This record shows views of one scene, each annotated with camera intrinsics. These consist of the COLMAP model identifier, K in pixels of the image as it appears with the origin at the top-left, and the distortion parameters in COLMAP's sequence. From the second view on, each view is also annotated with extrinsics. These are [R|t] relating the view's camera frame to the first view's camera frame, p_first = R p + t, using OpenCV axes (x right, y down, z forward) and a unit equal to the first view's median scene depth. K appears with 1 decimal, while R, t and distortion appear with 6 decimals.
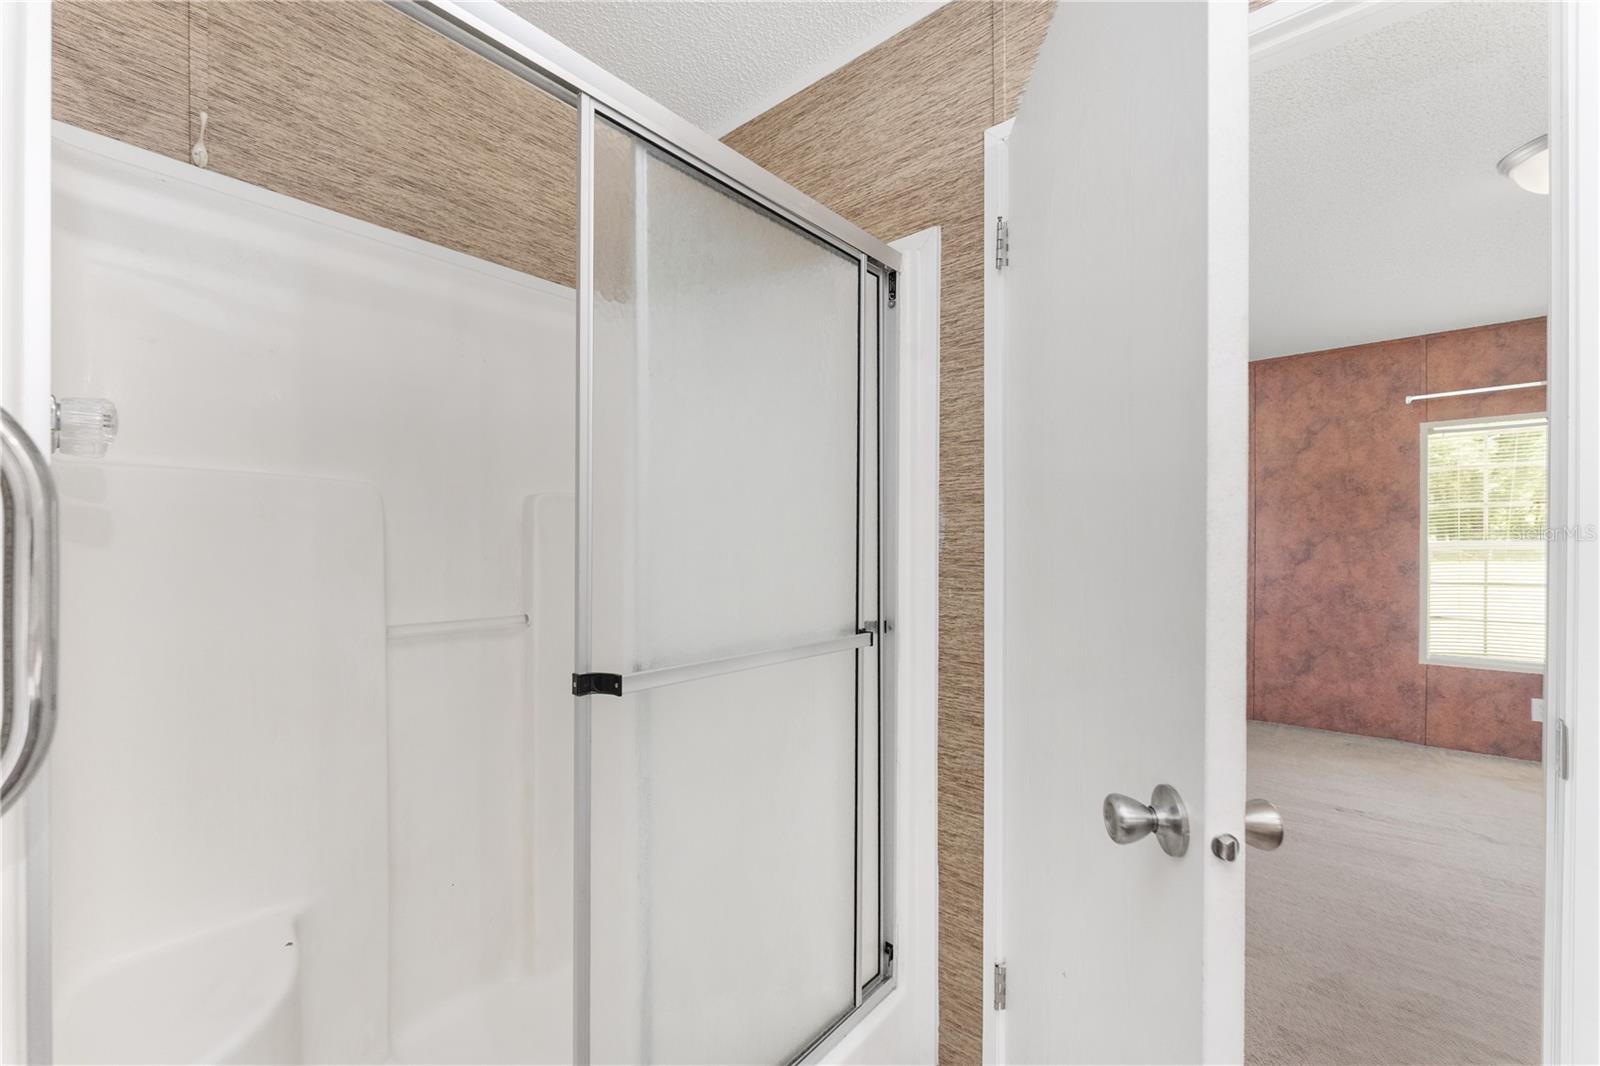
lens RADIAL K [[647.8, 0, 797.7], [0, 647.8, 536.3], [0, 0, 1]] dist [-0.000539, -0.000429]
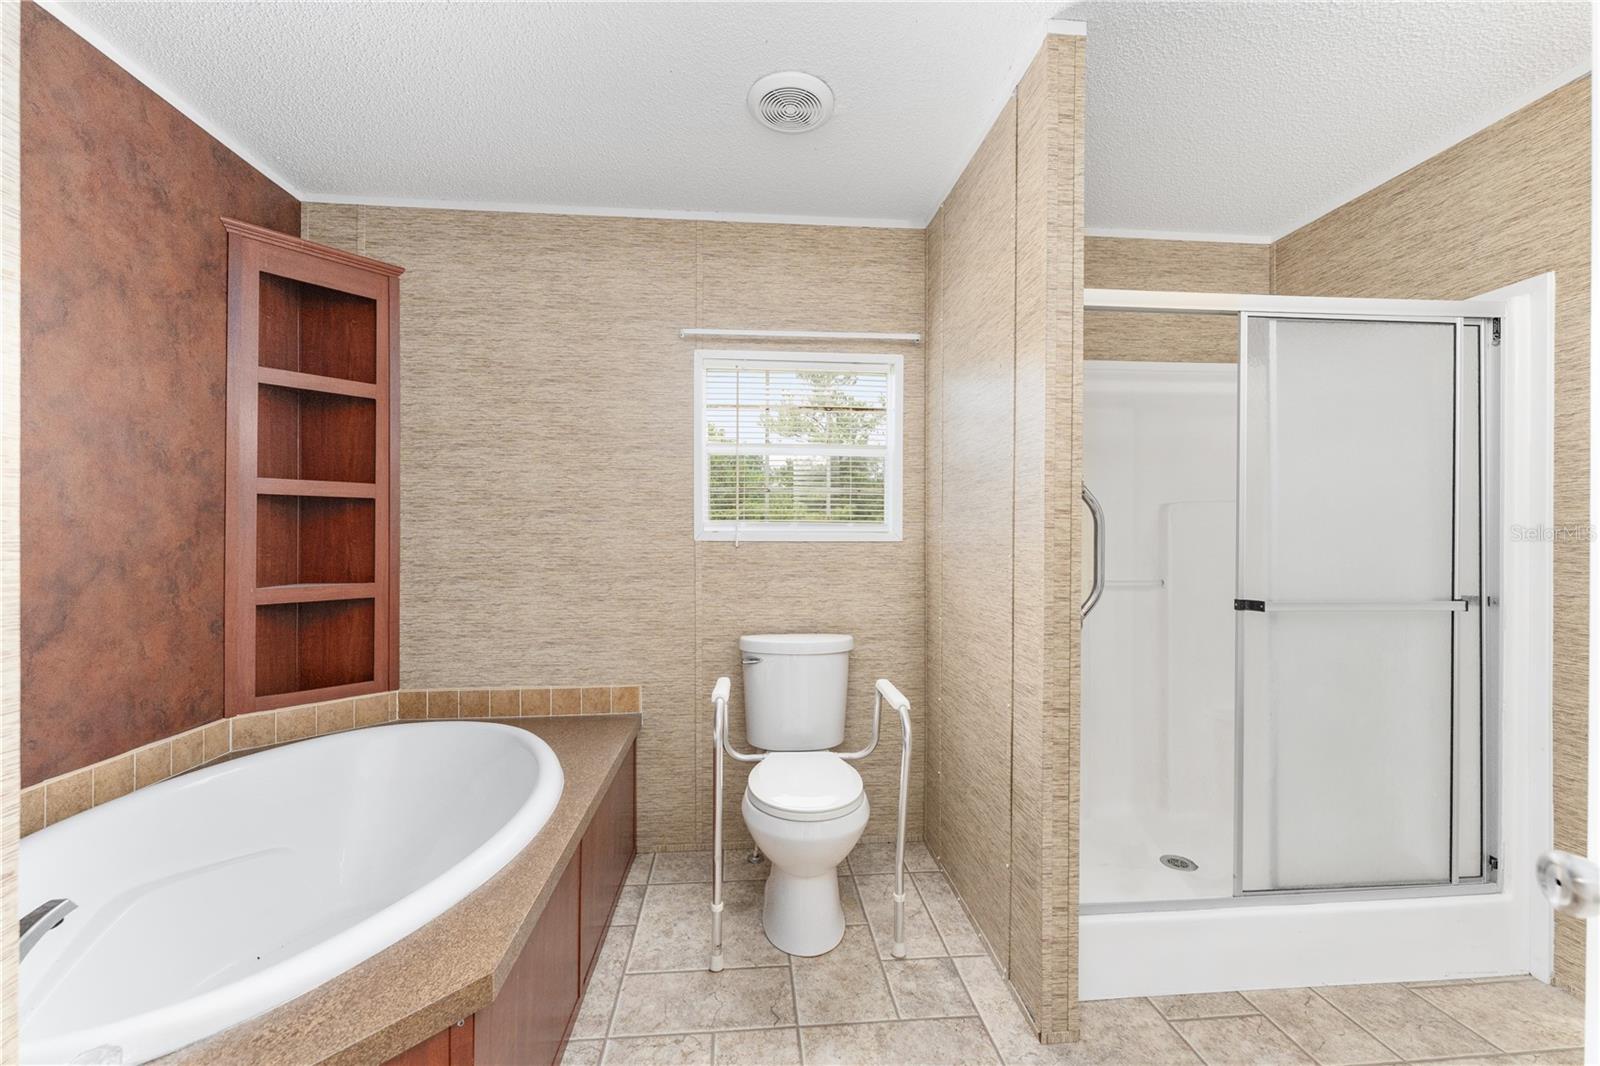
lens RADIAL K [[647.8, 0, 797.7], [0, 647.8, 536.3], [0, 0, 1]] dist [-0.000539, -0.000429]
pose [[0.718873, 0.001233, -0.695141, 0.044457], [0.005514, 0.999957, 0.007476, -0.002736], [0.695120, -0.009207, 0.718835, -0.831115]]
